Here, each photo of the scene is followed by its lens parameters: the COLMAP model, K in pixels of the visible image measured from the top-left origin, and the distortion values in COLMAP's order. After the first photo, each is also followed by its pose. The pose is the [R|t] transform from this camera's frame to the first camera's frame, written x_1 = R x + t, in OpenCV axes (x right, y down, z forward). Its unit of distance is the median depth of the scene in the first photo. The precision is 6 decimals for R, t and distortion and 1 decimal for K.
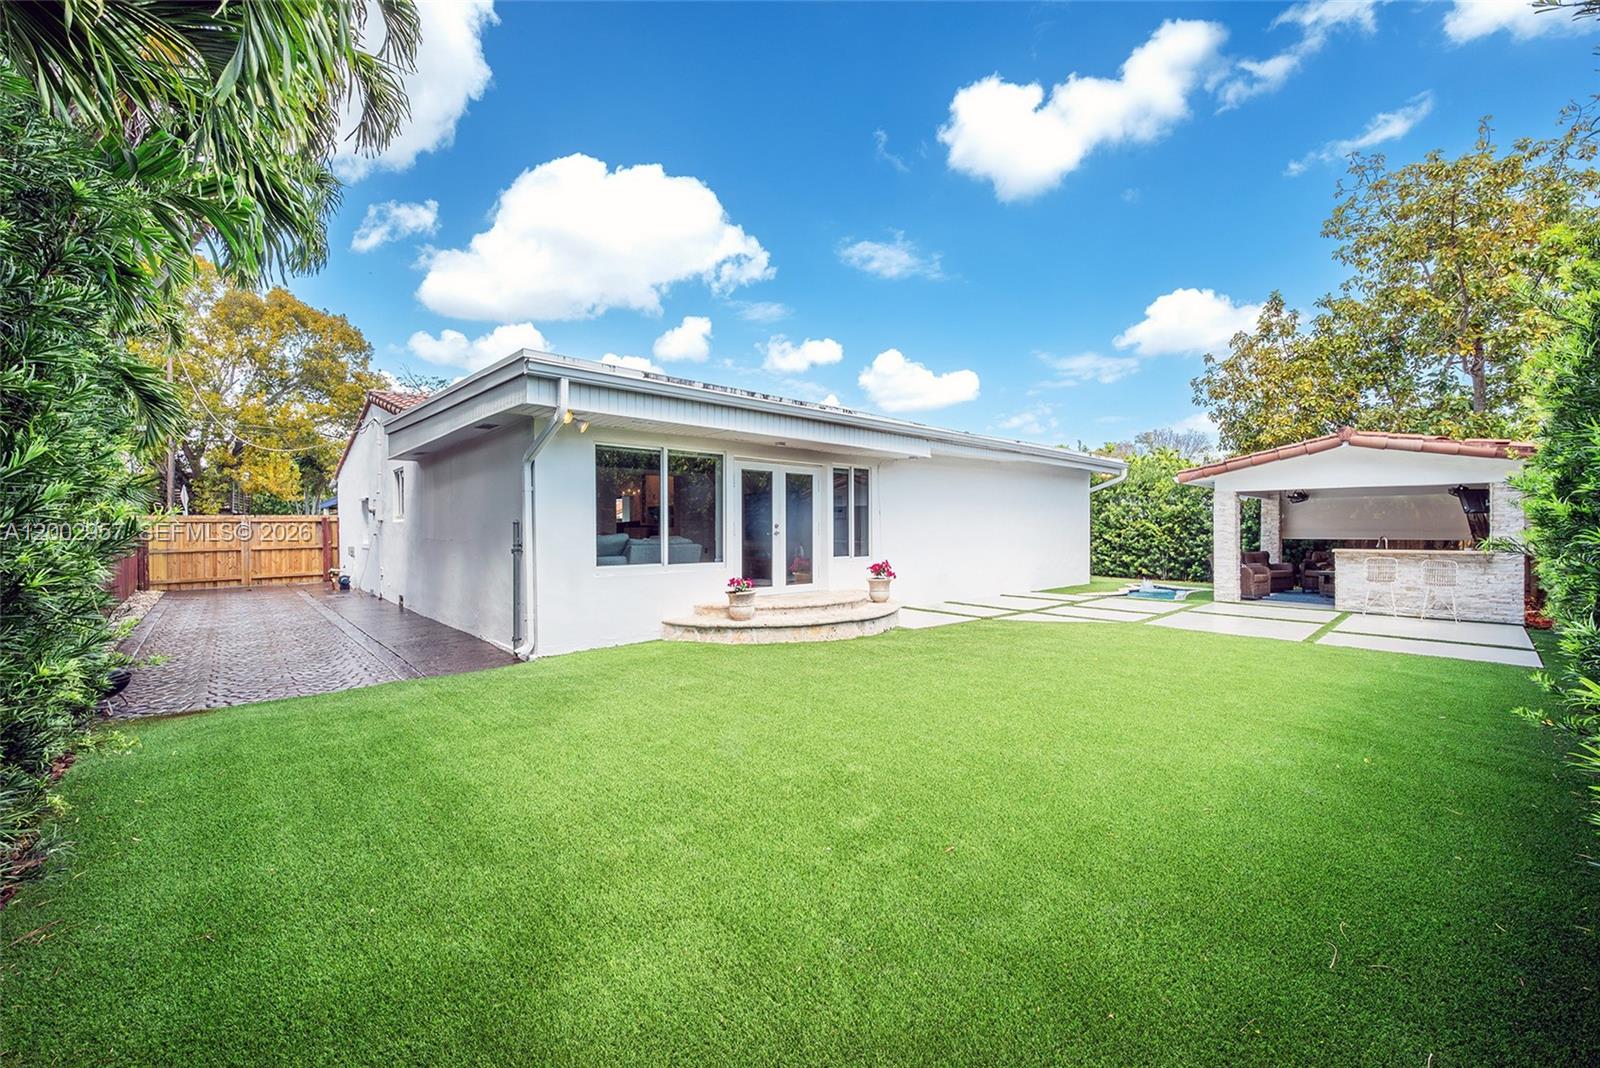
lens RADIAL K [[637.2, 0, 800.1], [0, 637.2, 535.7], [0, 0, 1]] dist [0.007702, 0.000176]
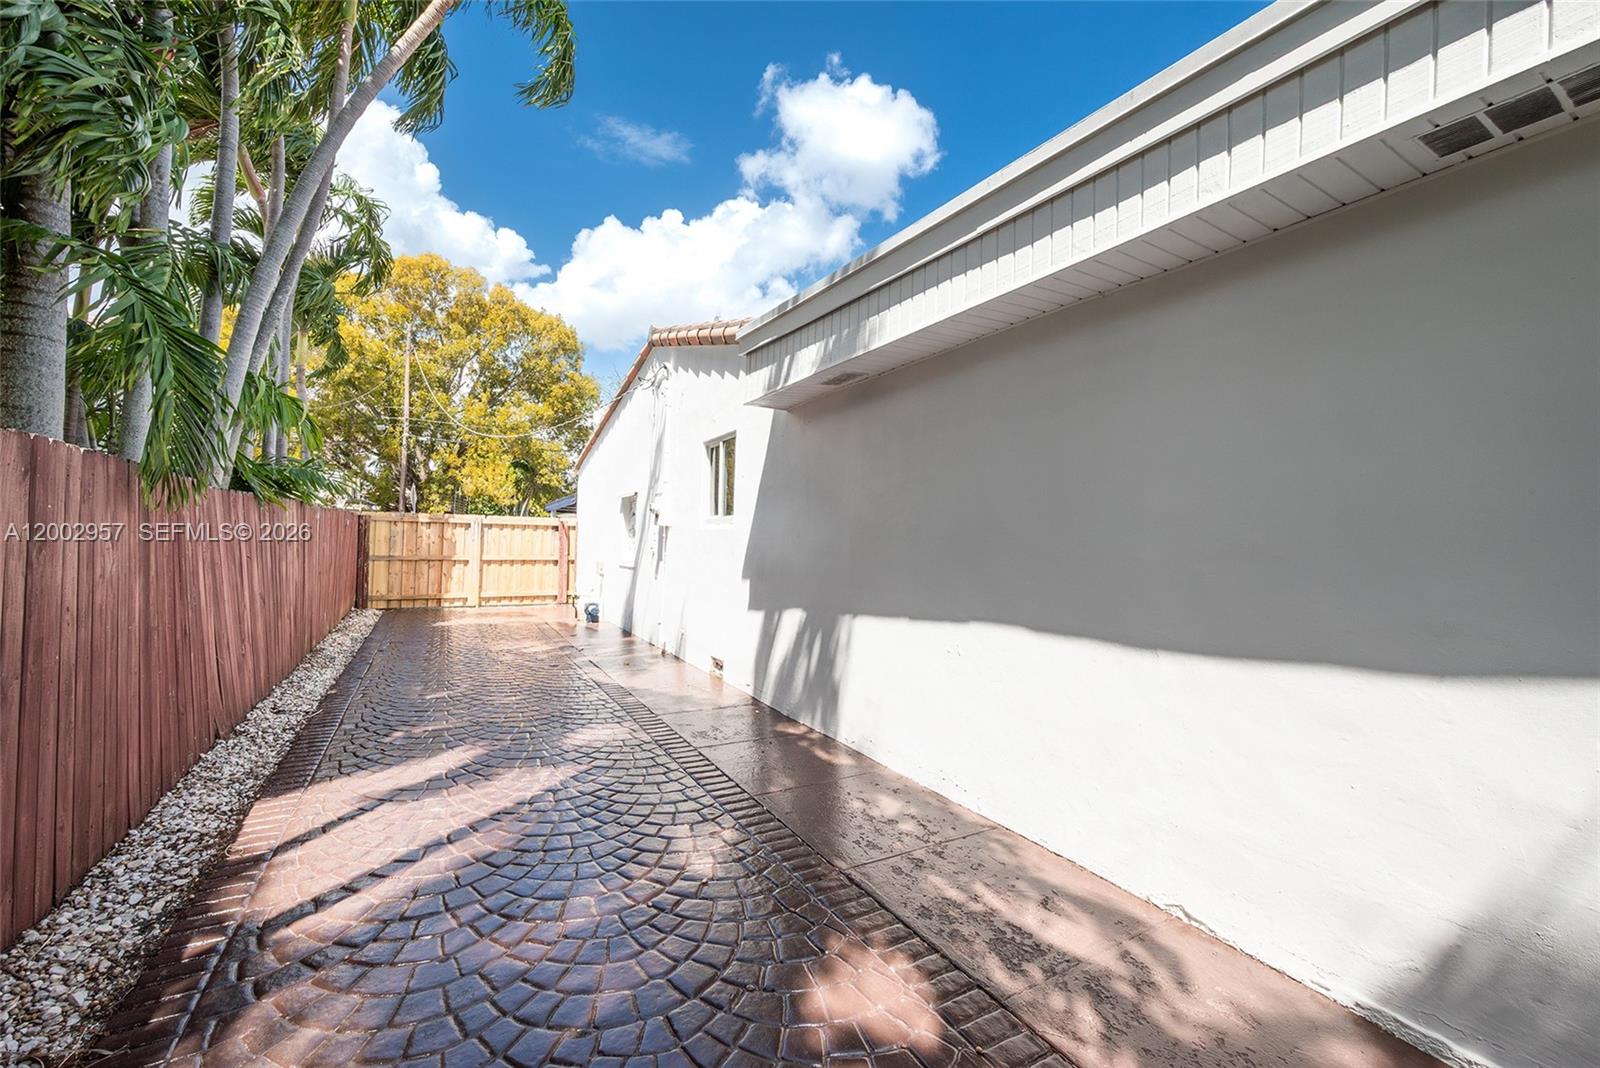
lens RADIAL K [[637.2, 0, 799.5], [0, 637.2, 541.7], [0, 0, 1]] dist [0.007702, 0.000176]
pose [[0.974327, 0.038157, -0.221880, -0.143223], [-0.041664, 0.999070, -0.011145, -0.003273], [0.221248, 0.020103, 0.975010, 0.153908]]
